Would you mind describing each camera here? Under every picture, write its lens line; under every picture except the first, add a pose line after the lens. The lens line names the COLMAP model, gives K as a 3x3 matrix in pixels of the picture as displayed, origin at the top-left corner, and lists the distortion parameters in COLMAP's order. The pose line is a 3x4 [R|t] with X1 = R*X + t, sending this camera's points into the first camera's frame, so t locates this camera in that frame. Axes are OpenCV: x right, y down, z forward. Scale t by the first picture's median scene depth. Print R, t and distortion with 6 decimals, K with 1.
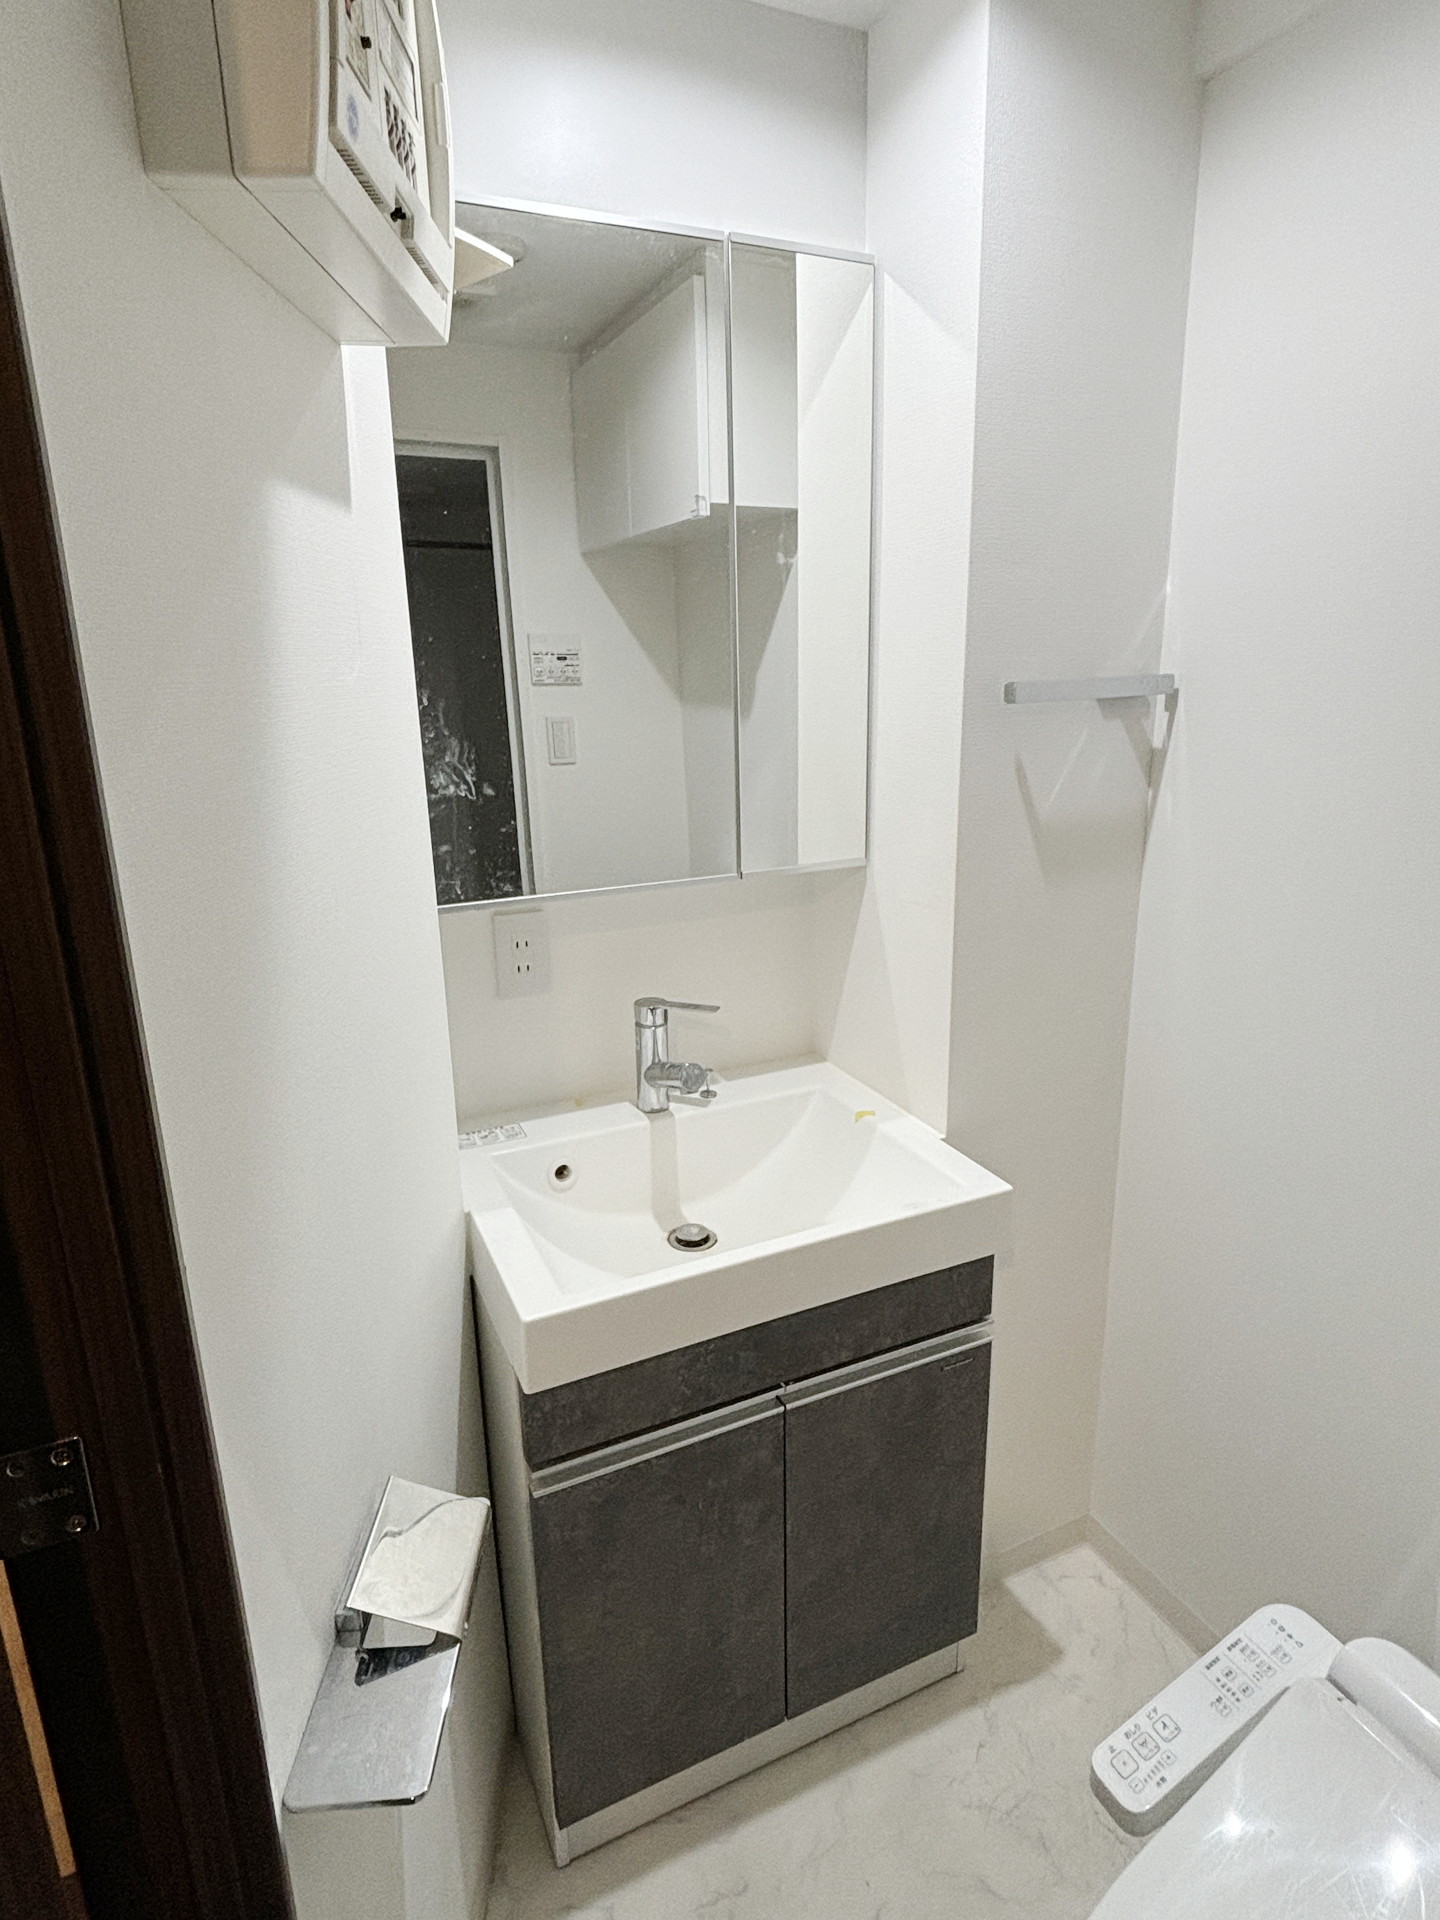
lens RADIAL K [[1064.1, 0, 748.2], [0, 1064.1, 950.1], [0, 0, 1]] dist [-0.003785, 0.000679]
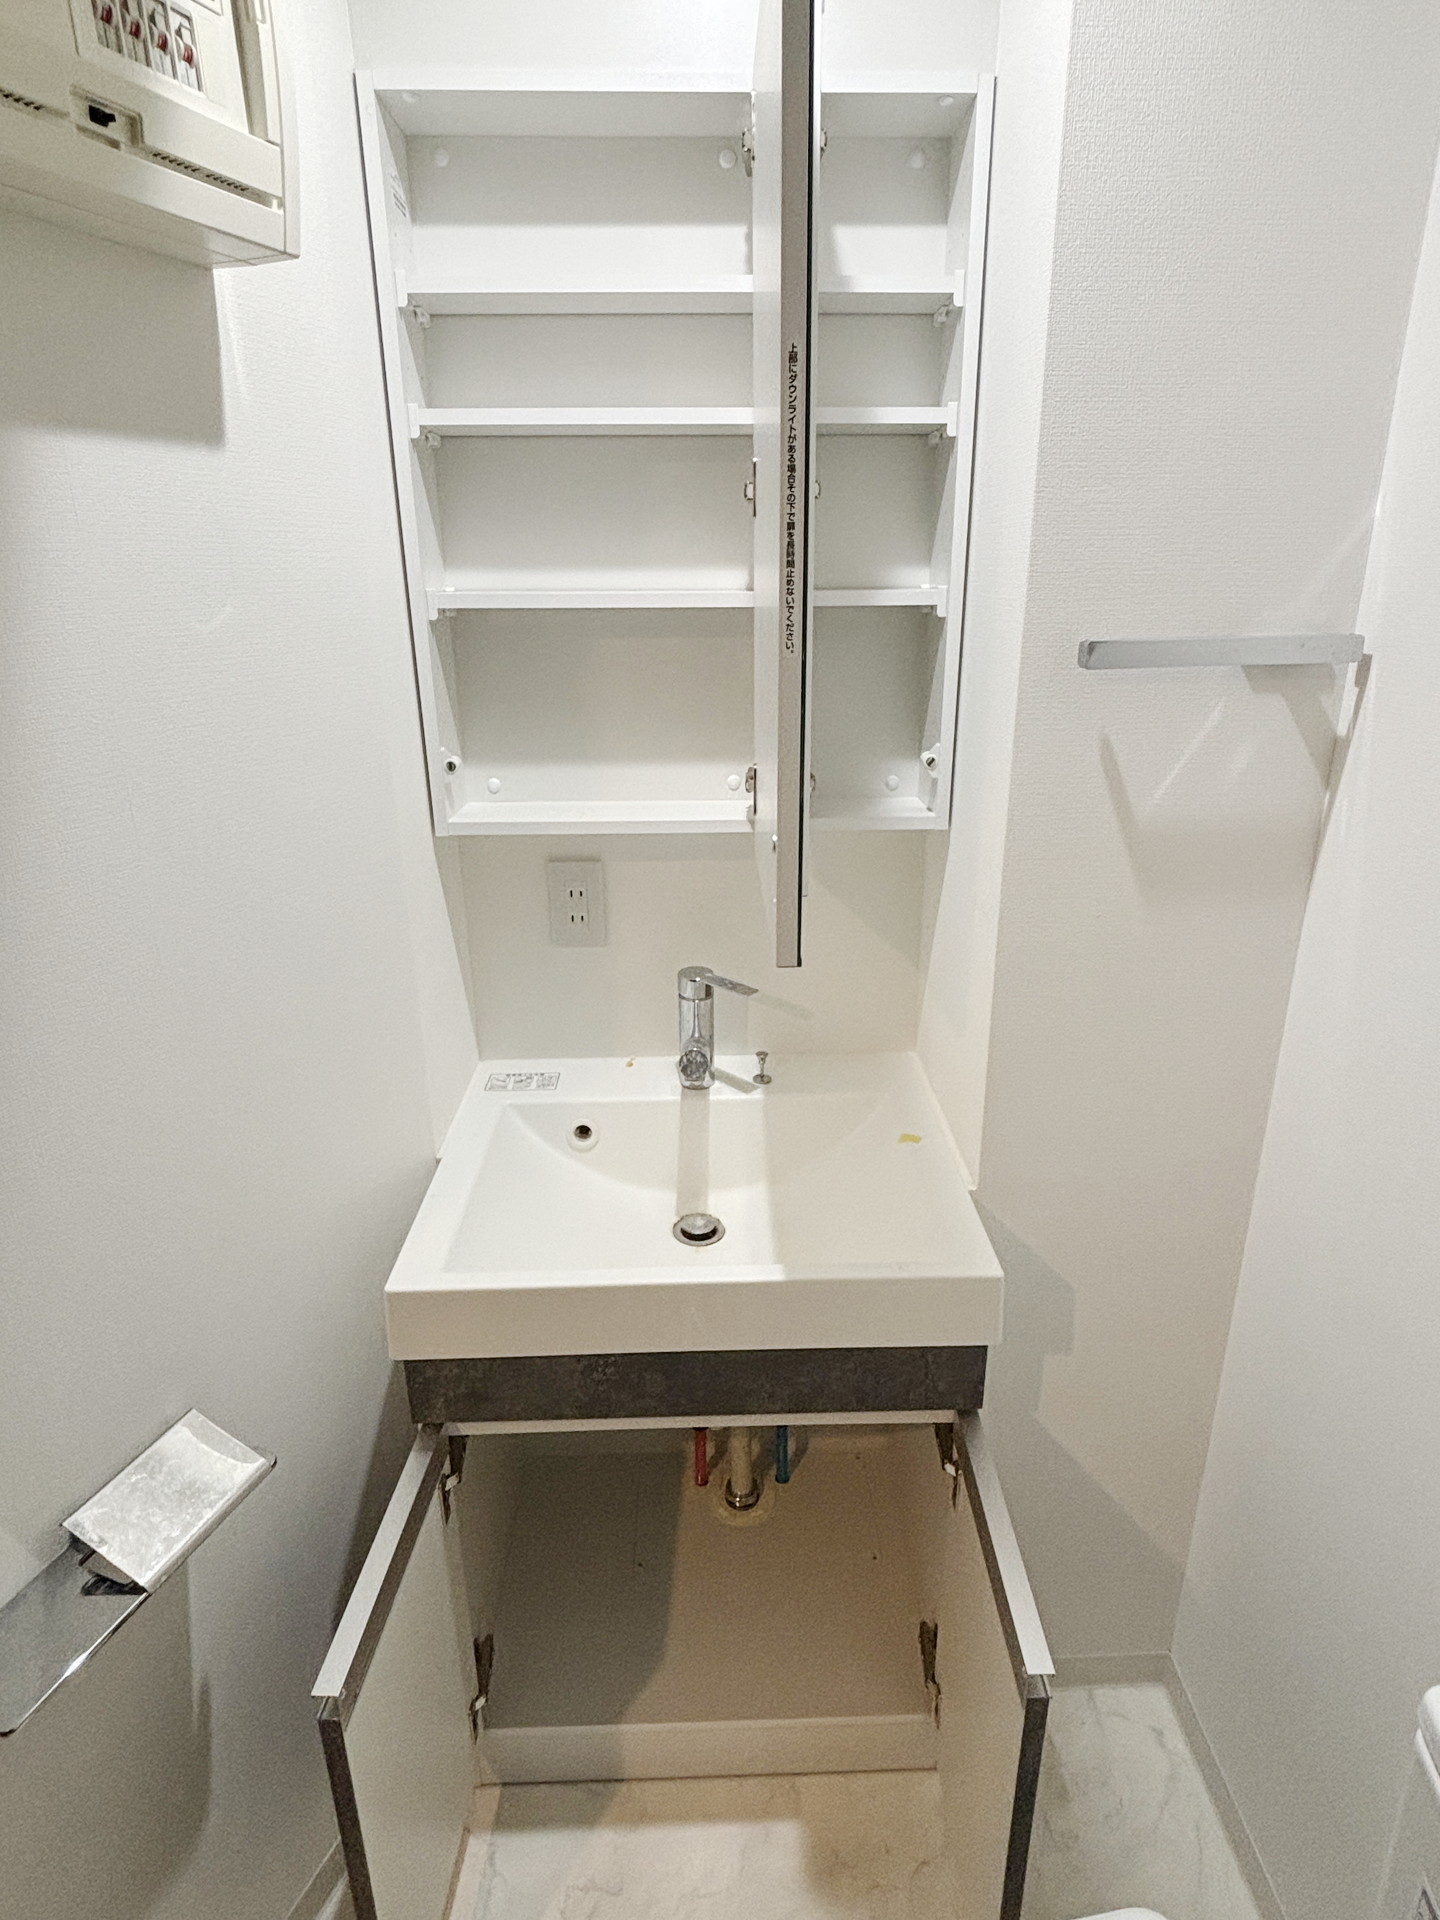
lens RADIAL K [[1064.1, 0, 730.5], [0, 1064.1, 954.1], [0, 0, 1]] dist [-0.003785, 0.000679]
pose [[0.915779, 0.147768, -0.373515, 0.299901], [-0.115383, 0.987459, 0.107760, -0.075624], [0.384754, -0.055587, 0.921344, 0.171917]]
